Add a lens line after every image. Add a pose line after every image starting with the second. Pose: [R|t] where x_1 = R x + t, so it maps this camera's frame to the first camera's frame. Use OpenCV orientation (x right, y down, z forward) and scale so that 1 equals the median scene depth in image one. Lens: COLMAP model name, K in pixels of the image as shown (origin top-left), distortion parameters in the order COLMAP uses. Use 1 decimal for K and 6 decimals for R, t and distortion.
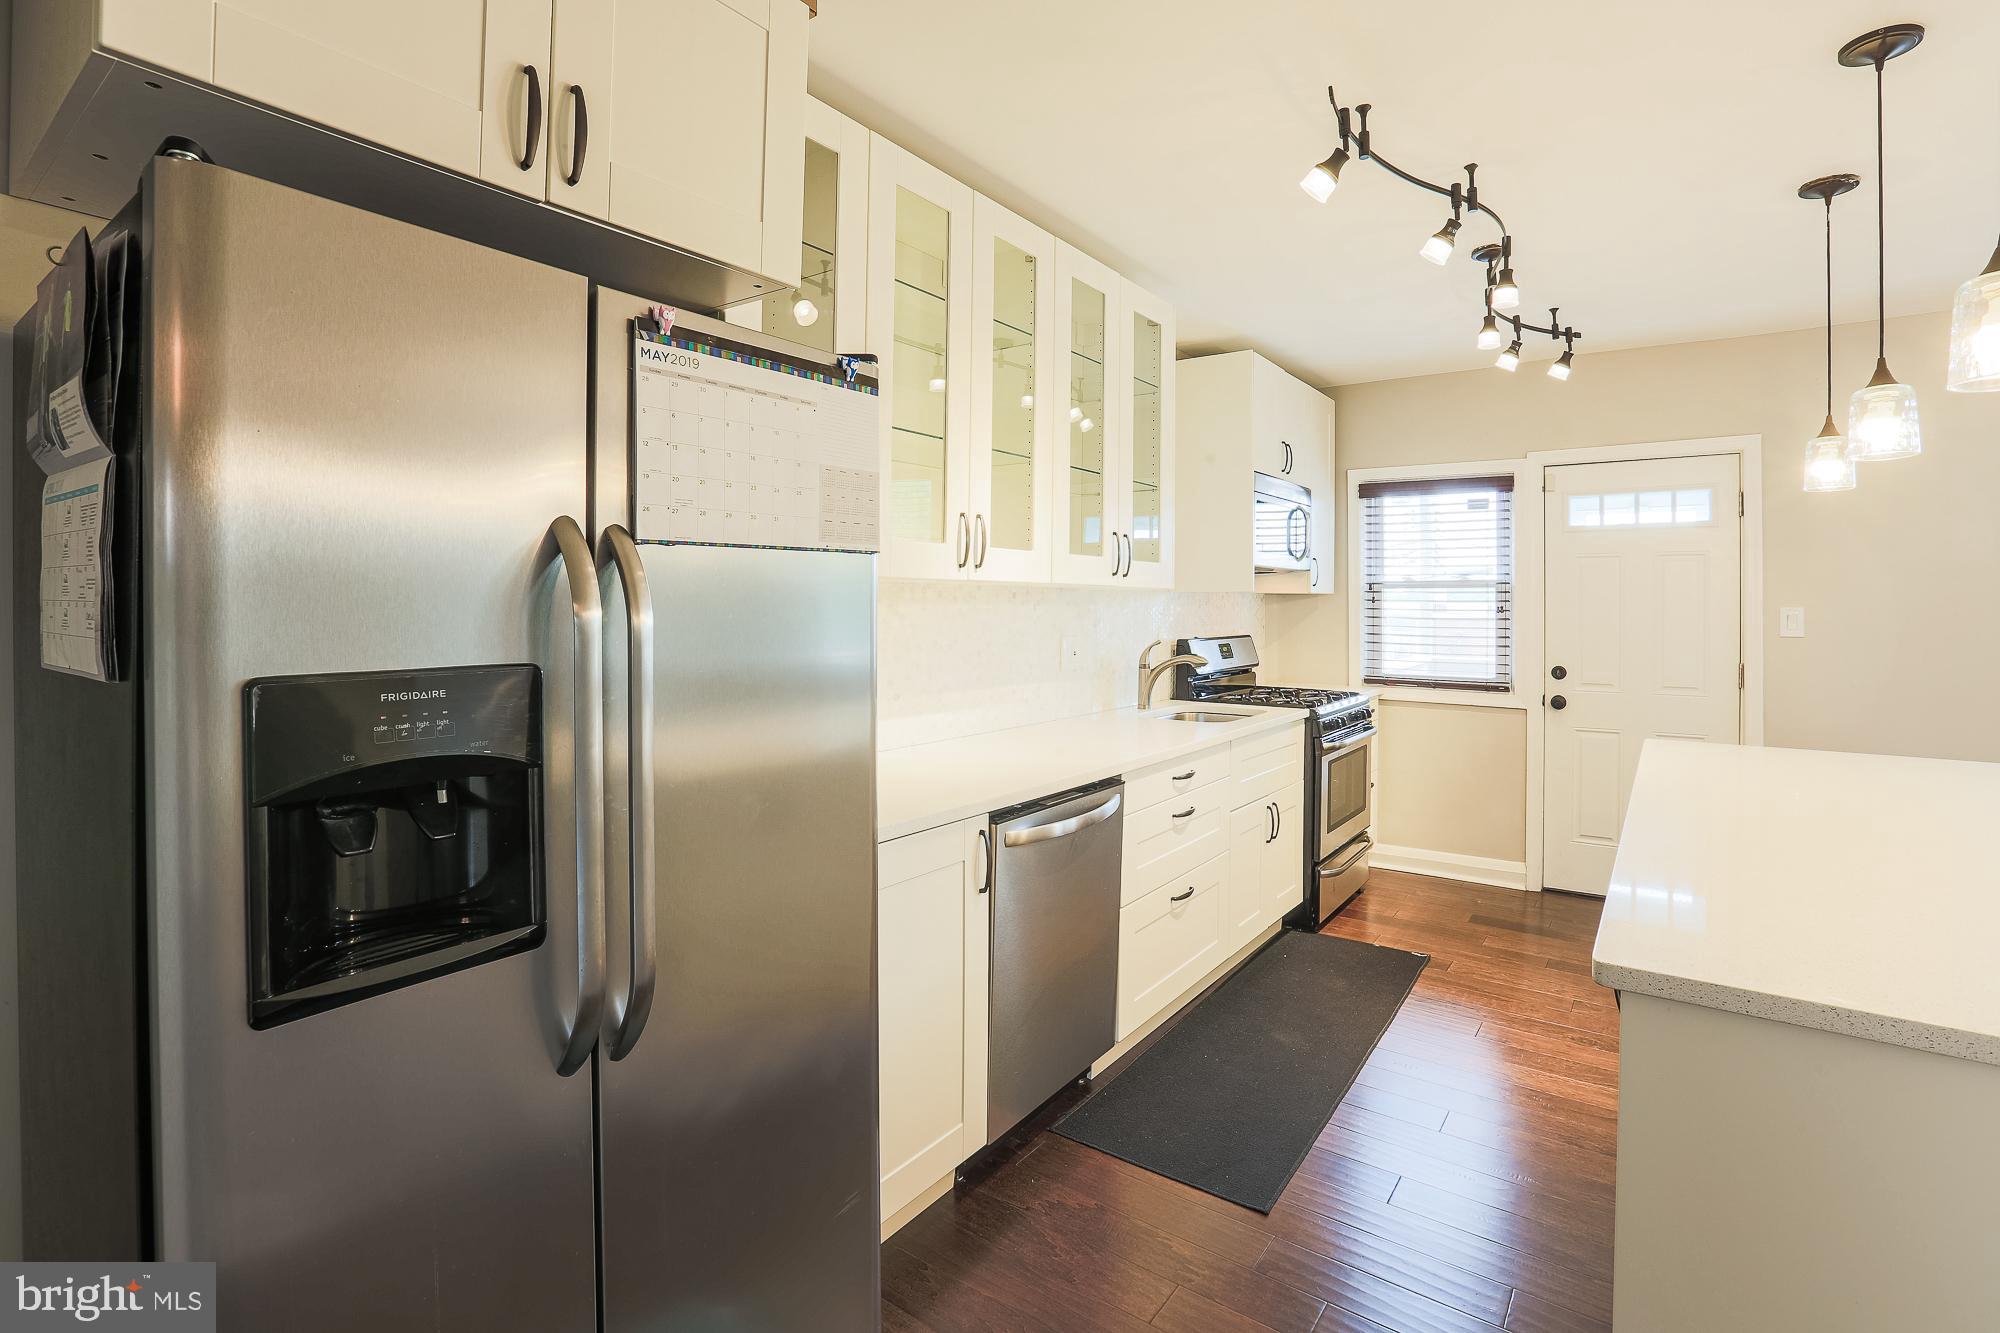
lens RADIAL K [[930.6, 0, 1025.6], [0, 930.6, 606.8], [0, 0, 1]] dist [-0.036195, 0.000402]
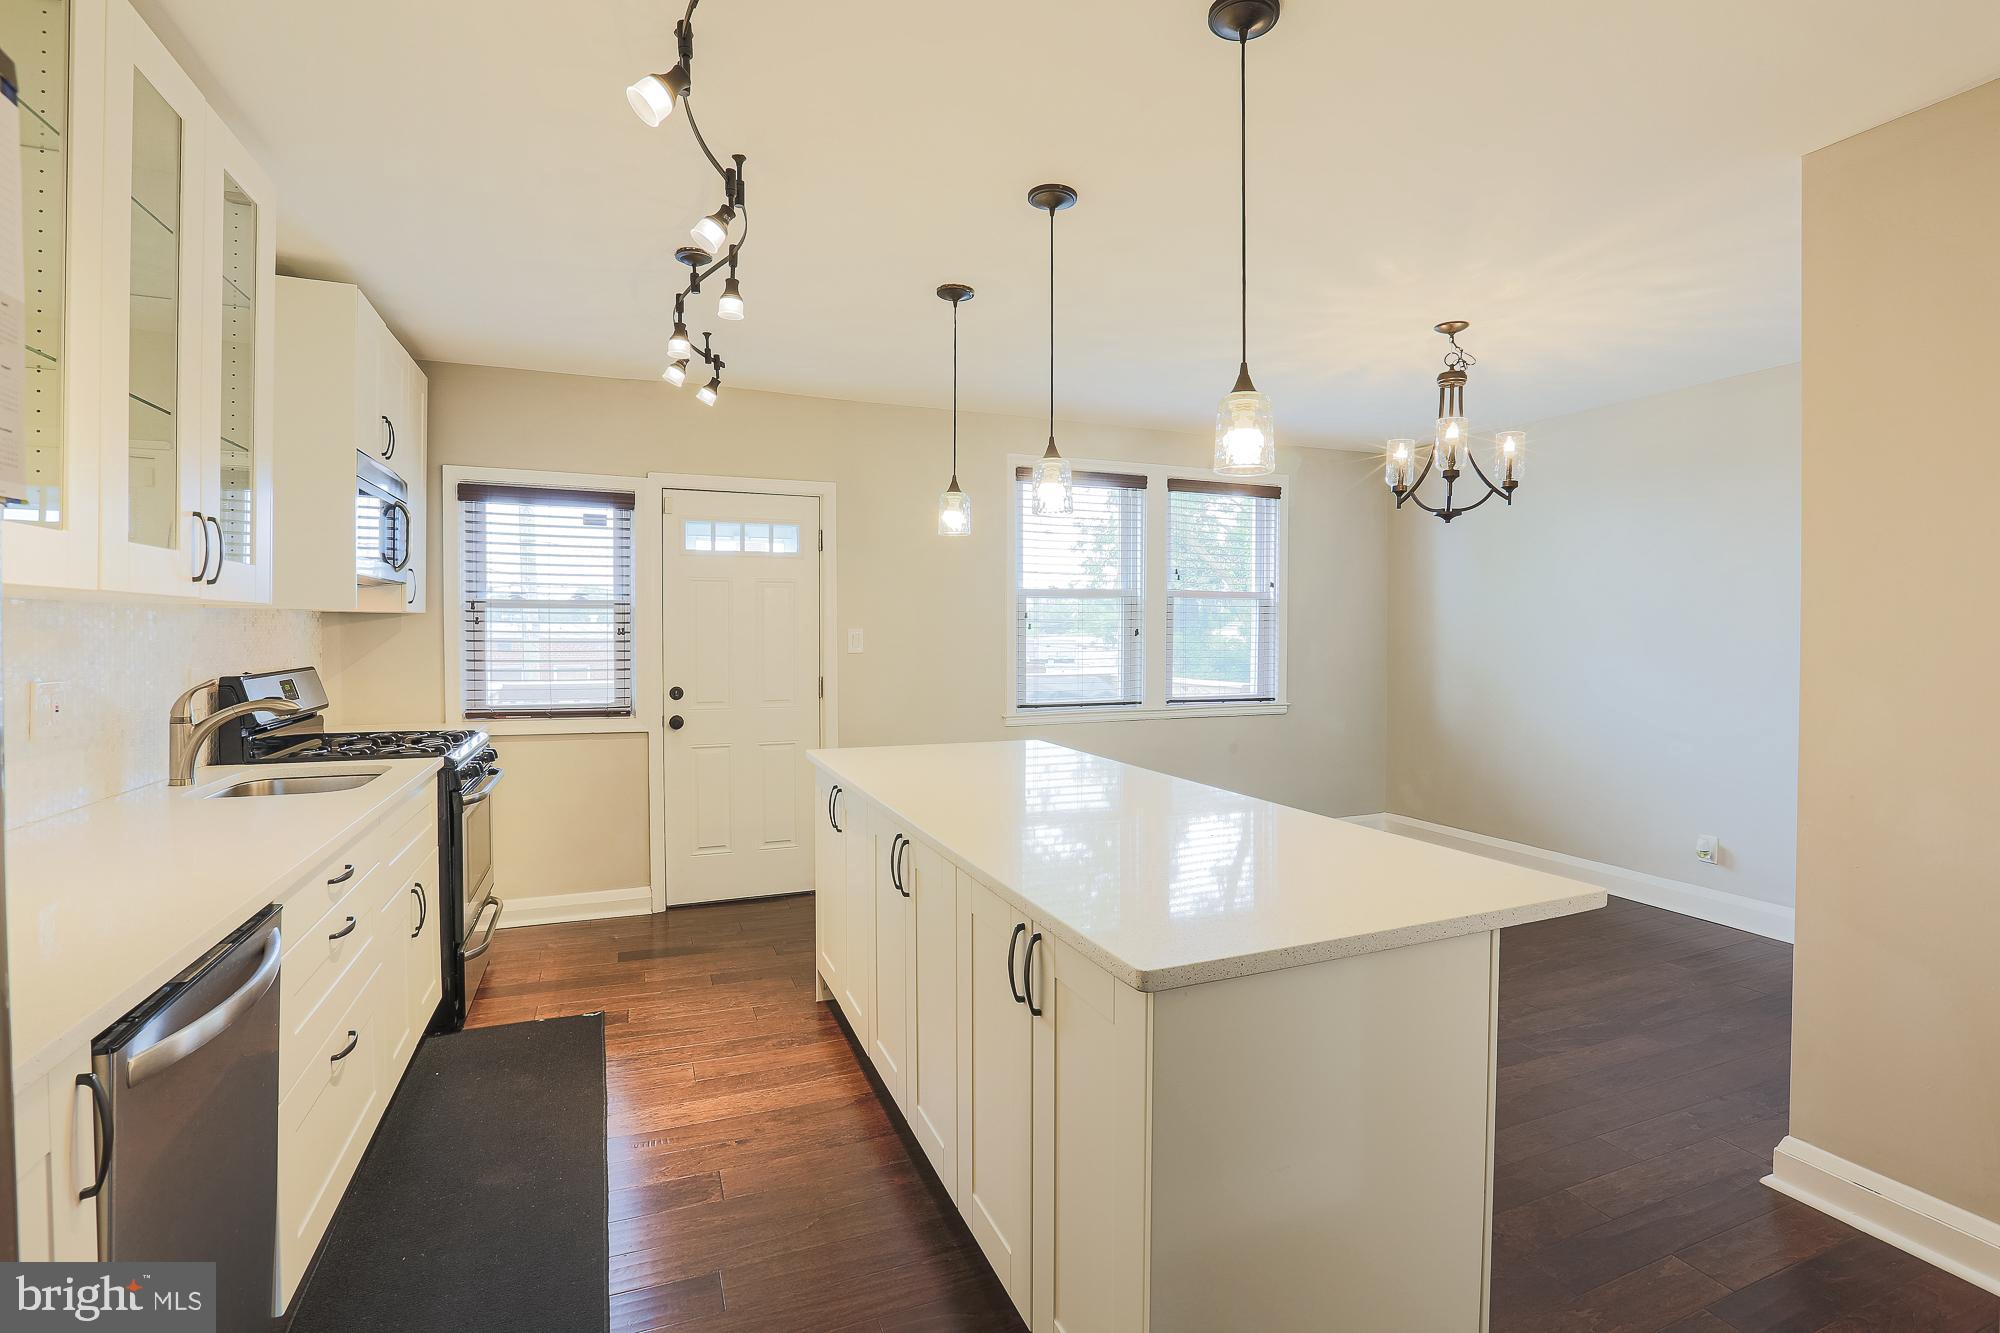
lens RADIAL K [[925.1, 0, 1013.7], [0, 925.1, 643.8], [0, 0, 1]] dist [-0.054375, 0.016648]
pose [[0.522476, -0.015668, 0.852510, -0.093417], [-0.000078, 0.999830, 0.018423, -0.001861], [-0.852654, -0.009692, 0.522386, 0.155506]]
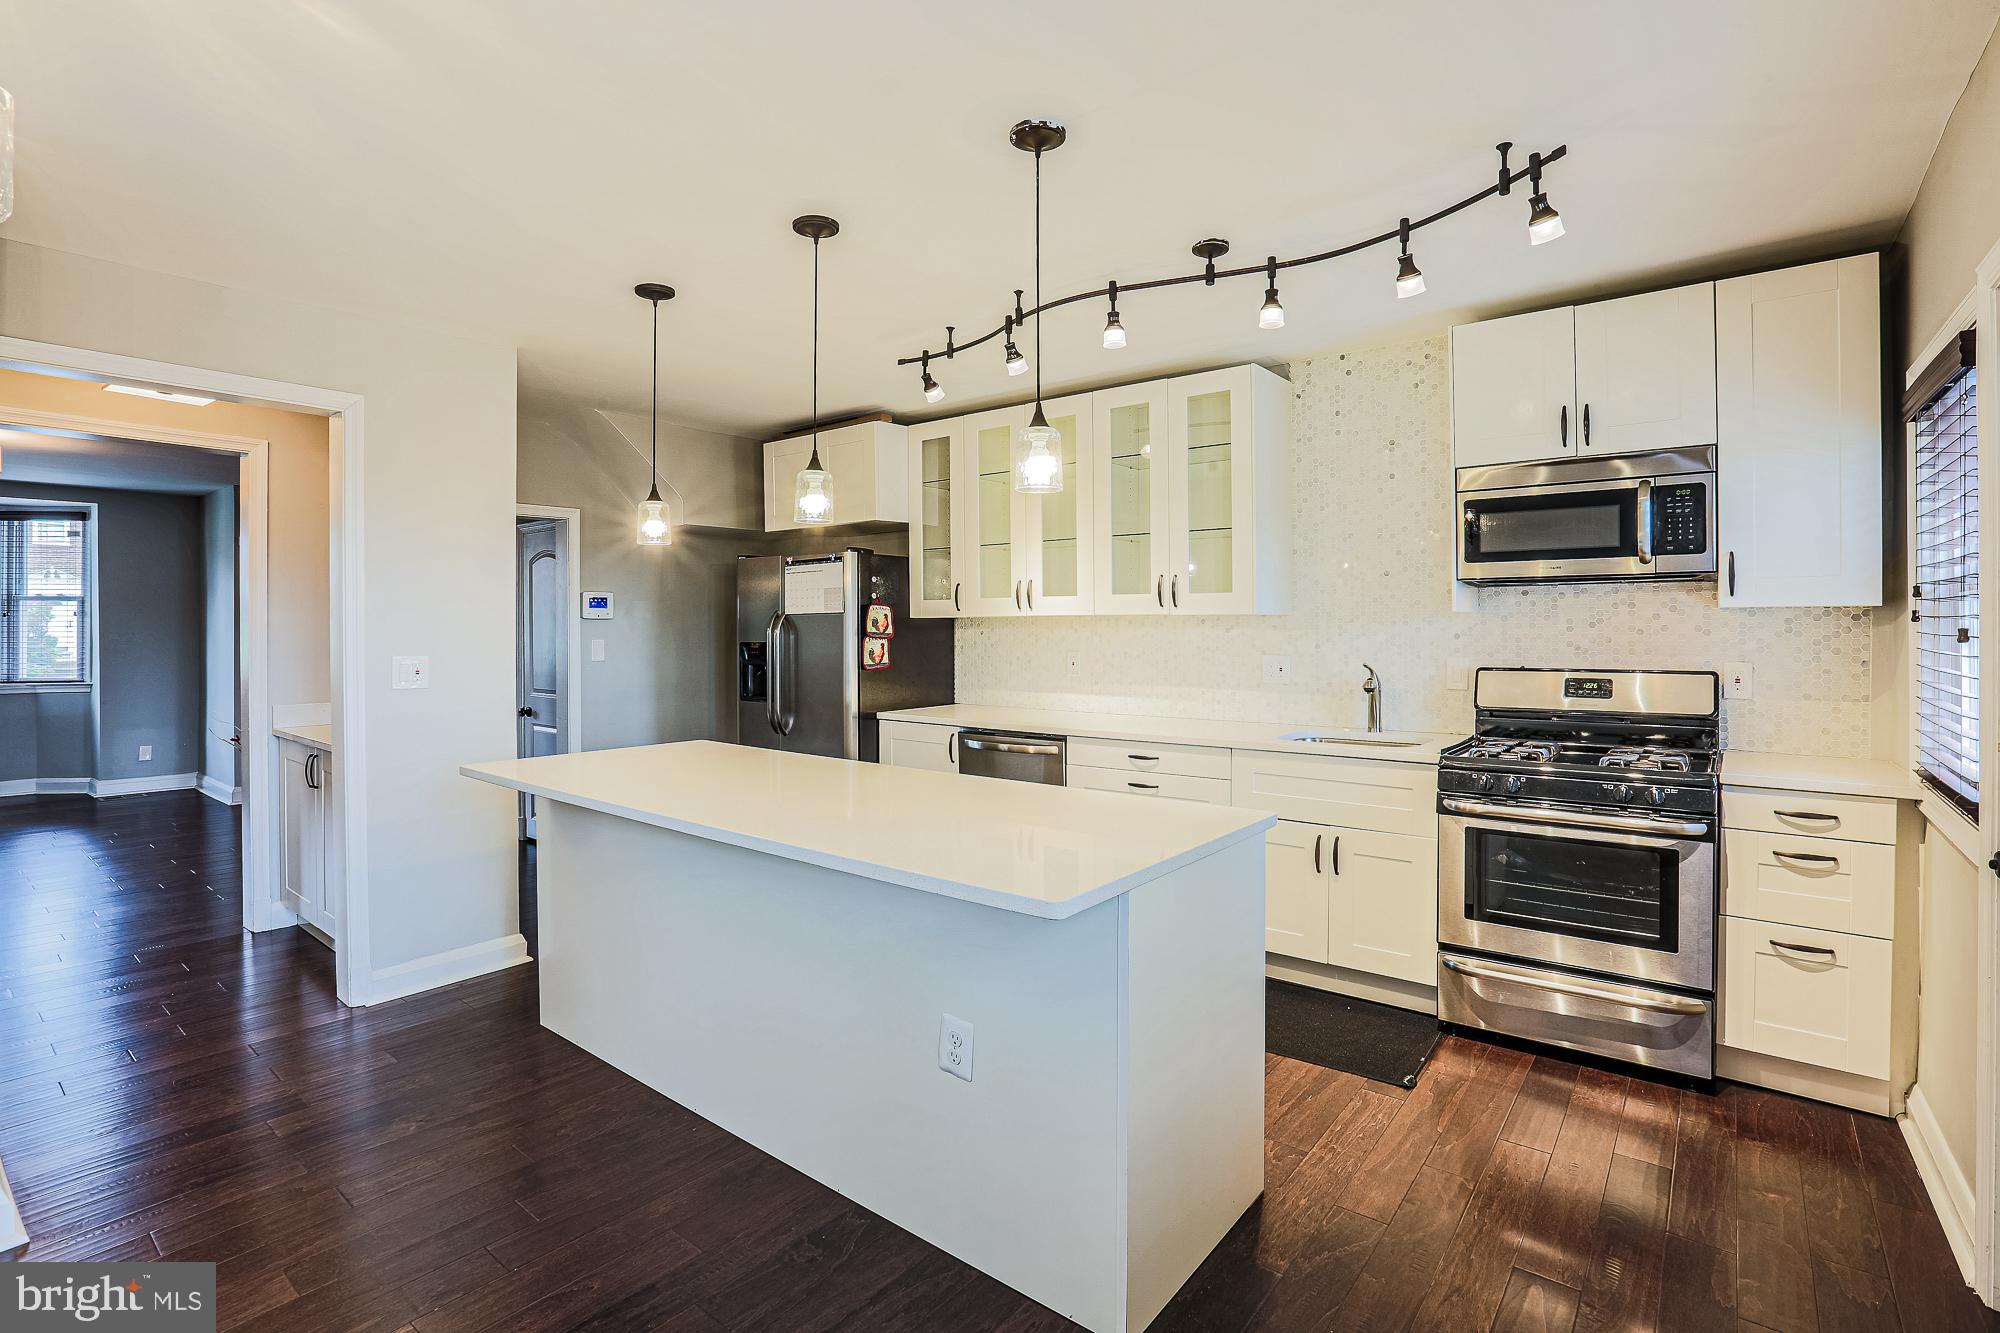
lens RADIAL K [[945.5, 0, 1006.4], [0, 945.5, 632.4], [0, 0, 1]] dist [-0.036874, 0.013458]
pose [[-0.043814, 0.003050, -0.999035, 1.032258], [0.000786, 0.999995, 0.003018, -0.000341], [0.999039, -0.000653, -0.043816, 0.588315]]
